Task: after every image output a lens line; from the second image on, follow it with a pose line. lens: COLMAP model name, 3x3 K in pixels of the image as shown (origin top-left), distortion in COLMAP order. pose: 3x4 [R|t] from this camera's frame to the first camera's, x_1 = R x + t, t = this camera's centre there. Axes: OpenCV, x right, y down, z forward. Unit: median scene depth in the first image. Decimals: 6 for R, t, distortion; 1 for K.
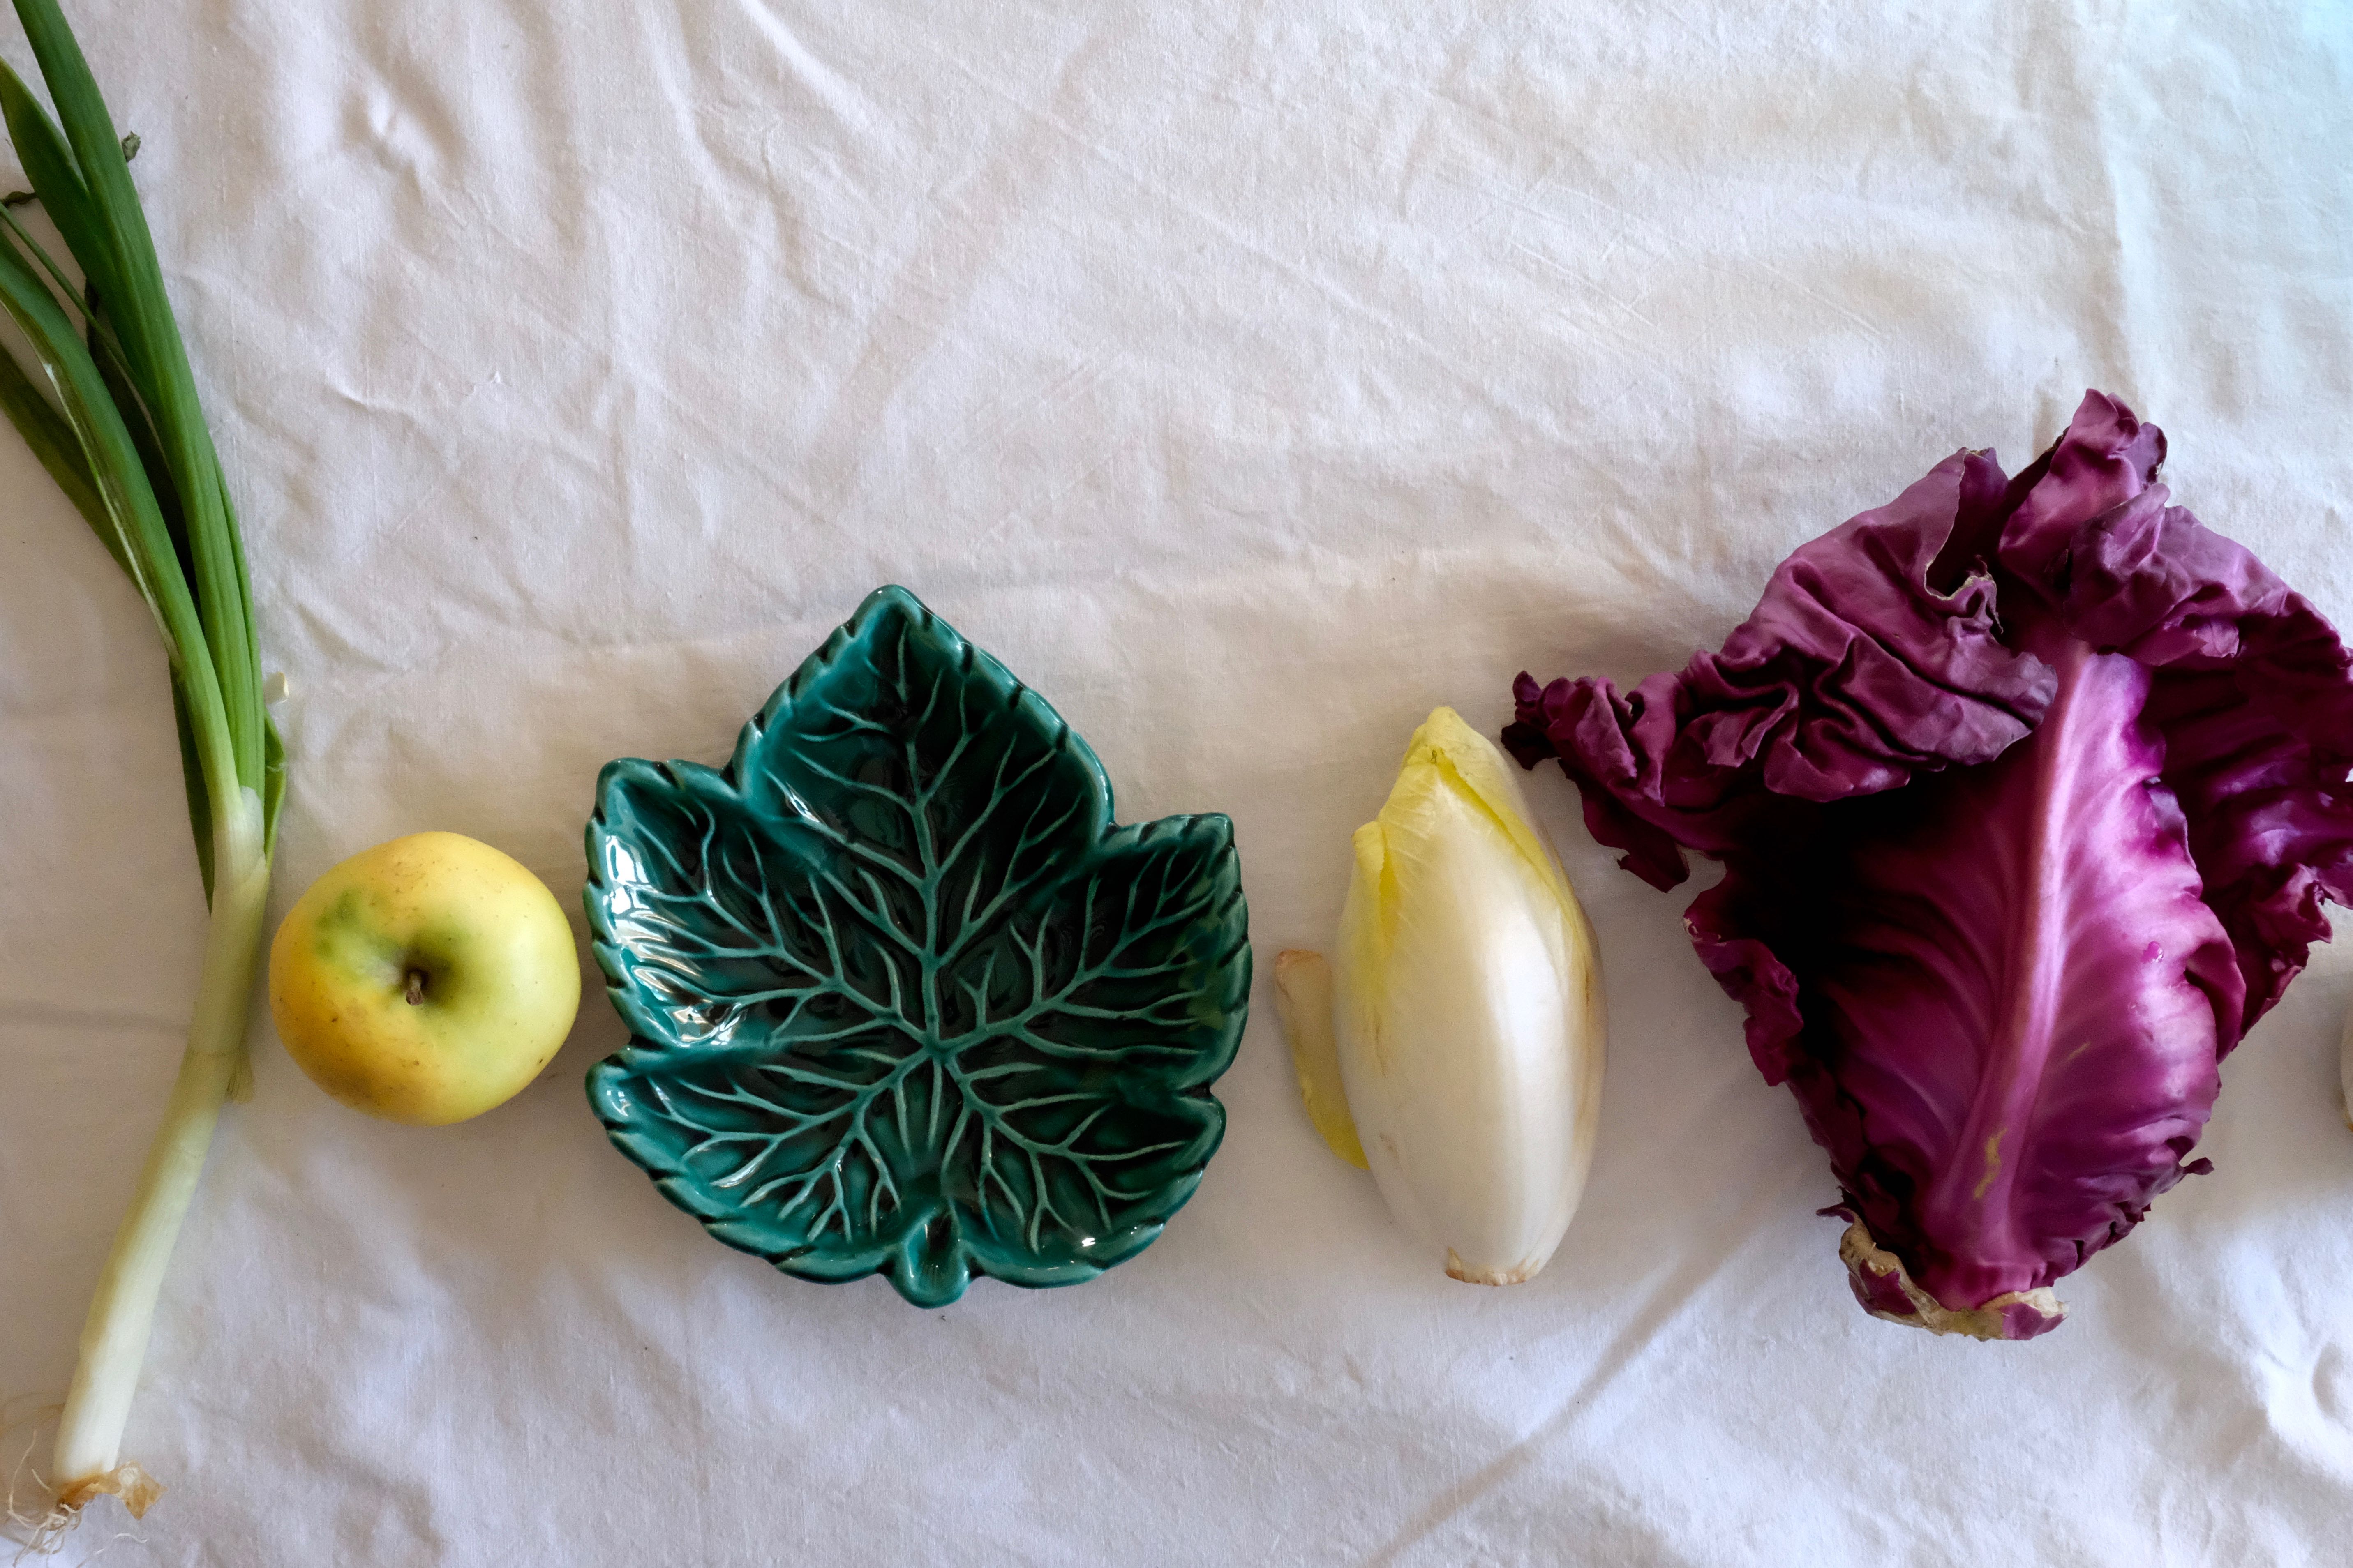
lens RADIAL K [[2196.4, 0, 1176.5], [0, 2196.4, 784.0], [0, 0, 1]] dist [0.001598, 0.011787]
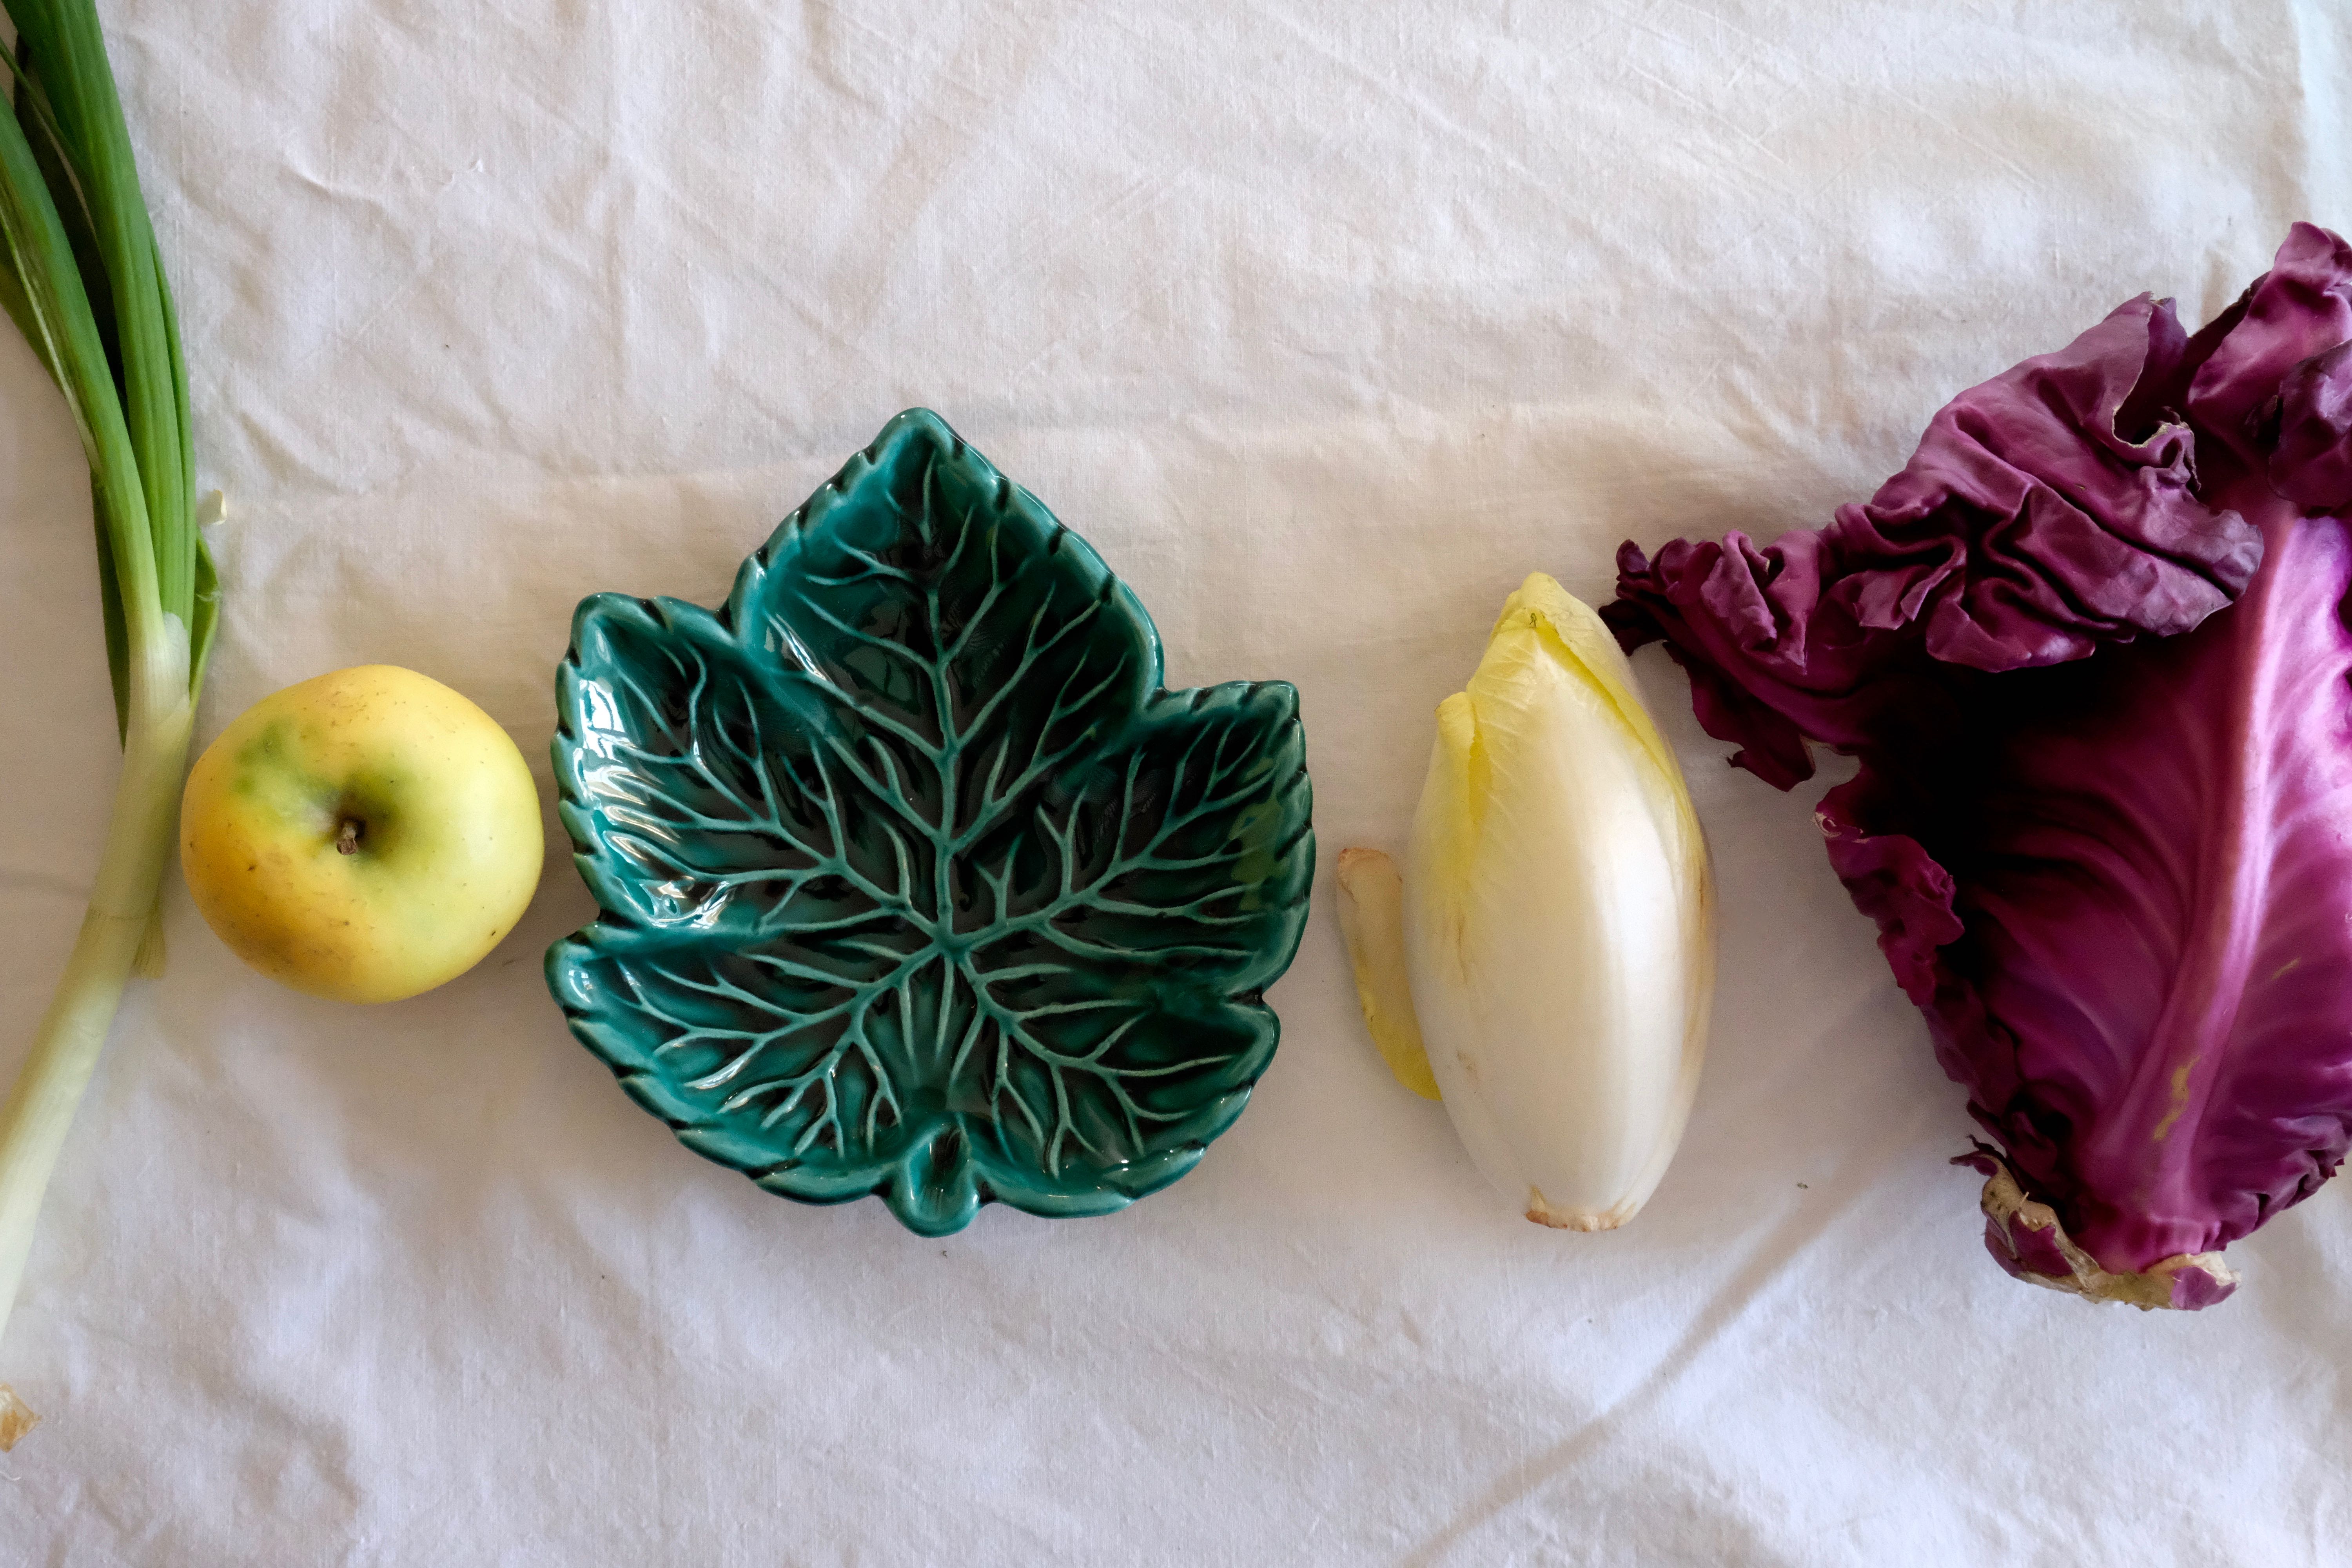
lens RADIAL K [[2201.8, 0, 1199.7], [0, 2201.8, 734.6], [0, 0, 1]] dist [0.002129, -0.013089]
pose [[0.999302, 0.035372, 0.012031, -0.022947], [-0.035098, 0.999135, -0.022283, 0.053297], [-0.012809, 0.021845, 0.999679, 0.118936]]
